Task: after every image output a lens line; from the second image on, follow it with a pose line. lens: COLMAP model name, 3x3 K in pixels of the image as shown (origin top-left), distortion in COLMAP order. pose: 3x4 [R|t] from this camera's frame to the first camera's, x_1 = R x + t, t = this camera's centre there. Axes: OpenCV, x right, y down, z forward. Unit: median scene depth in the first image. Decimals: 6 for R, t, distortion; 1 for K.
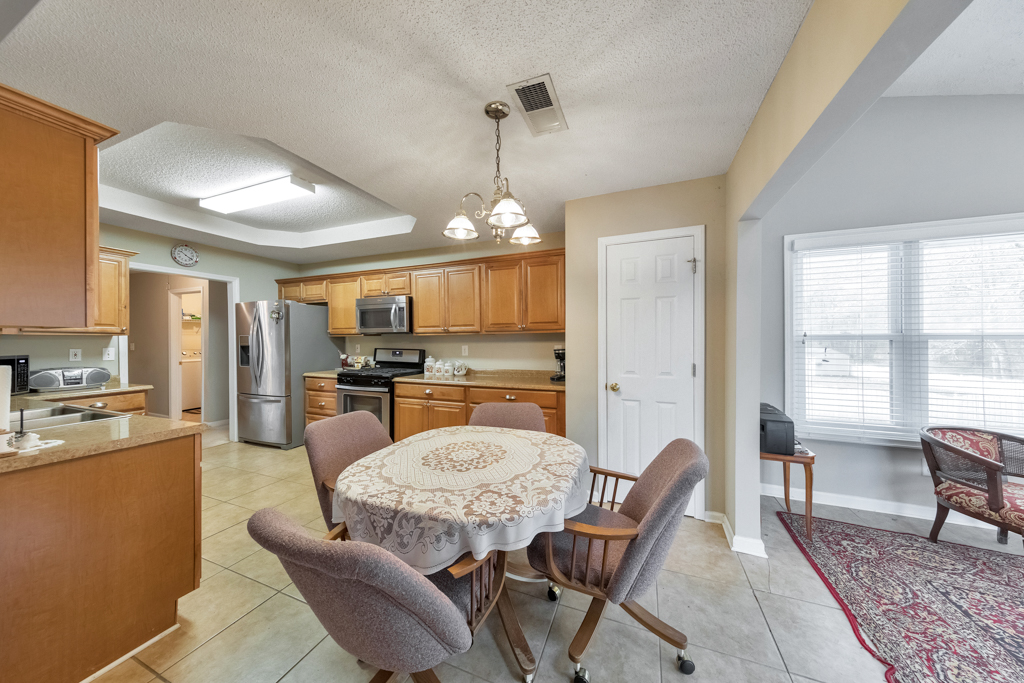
lens RADIAL K [[330.0, 0, 514.5], [0, 330.0, 338.3], [0, 0, 1]] dist [0.000684, 0.000005]
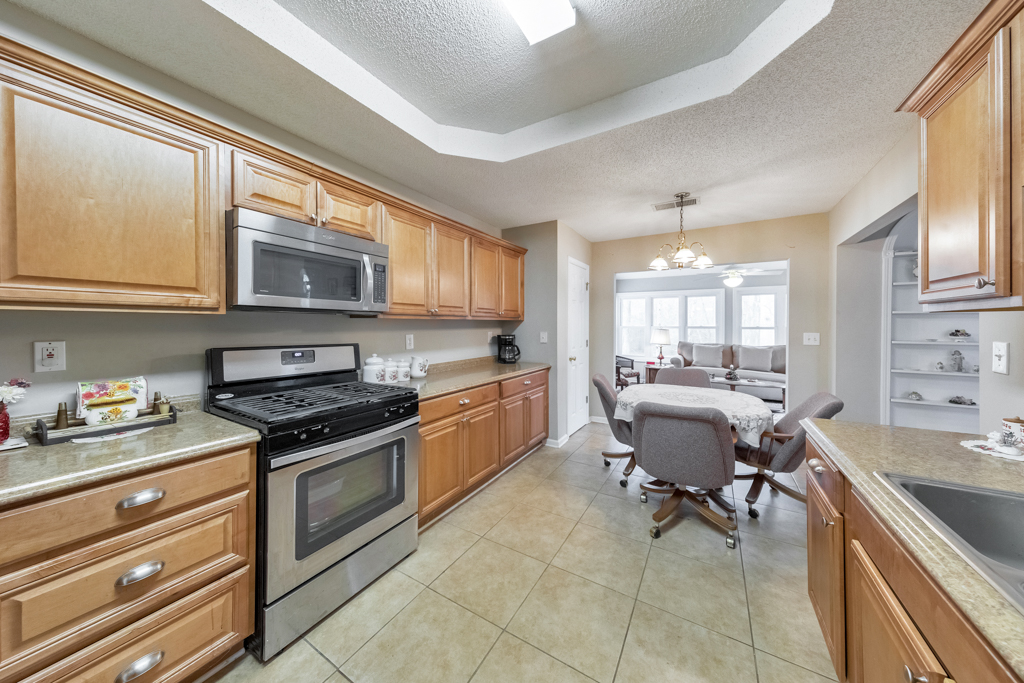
lens RADIAL K [[323.8, 0, 518.2], [0, 323.8, 321.7], [0, 0, 1]] dist [0.000517, 0.000018]
pose [[0.156289, 0.016044, 0.987581, -1.458633], [-0.005779, 0.999866, -0.015329, 0.008332], [-0.987694, -0.003312, 0.156361, 1.236125]]
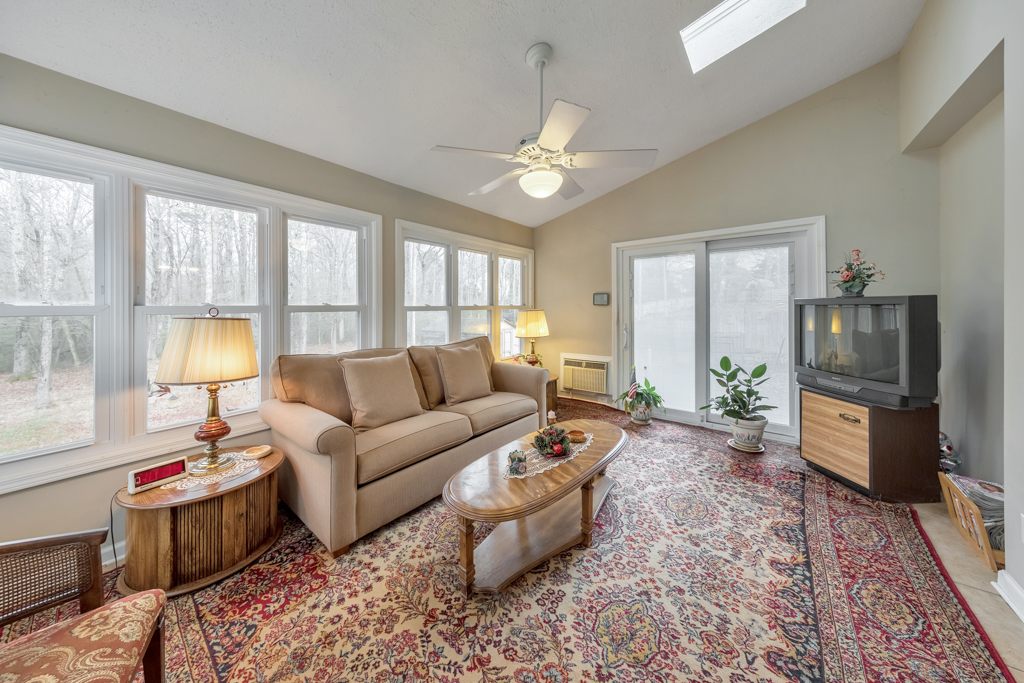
lens RADIAL K [[337.7, 0, 511.9], [0, 337.7, 308.3], [0, 0, 1]] dist [0.000965, 0.000001]
pose [[-0.962169, 0.007719, 0.272344, 1.133377], [0.009054, 0.999952, 0.003646, 0.004699], [-0.272303, 0.005974, -0.962193, 0.925760]]
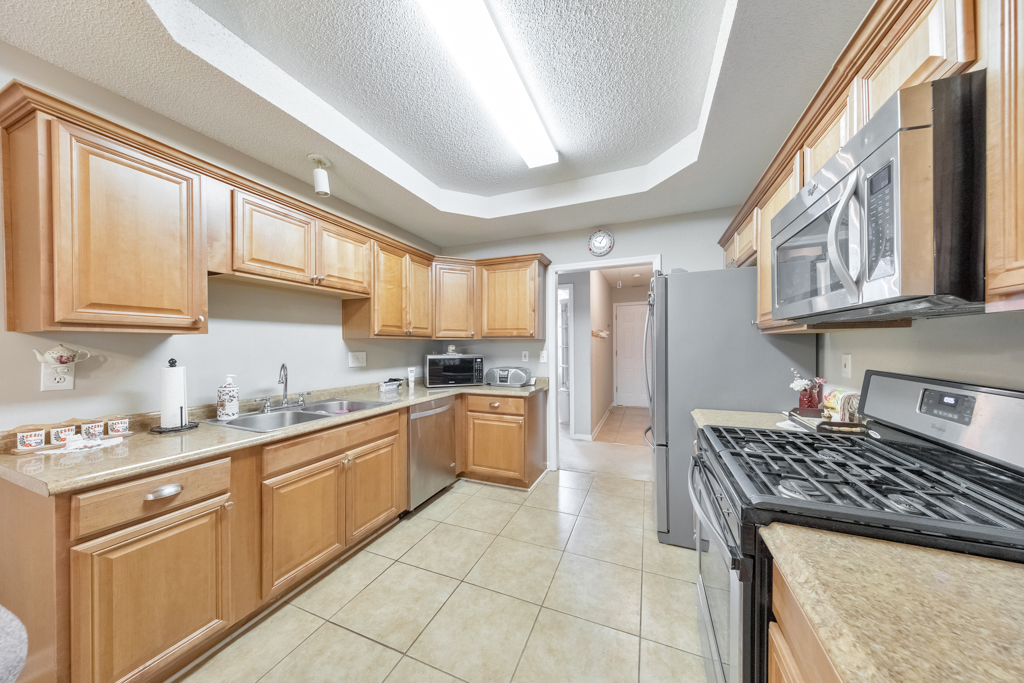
lens RADIAL K [[335.2, 0, 506.1], [0, 335.2, 348.9], [0, 0, 1]] dist [-0.000029, 0.006884]
pose [[-0.031106, 0.015020, -0.999403, -0.228469], [0.009796, 0.999844, 0.014722, 0.008010], [0.999468, -0.009332, -0.031248, 1.393018]]
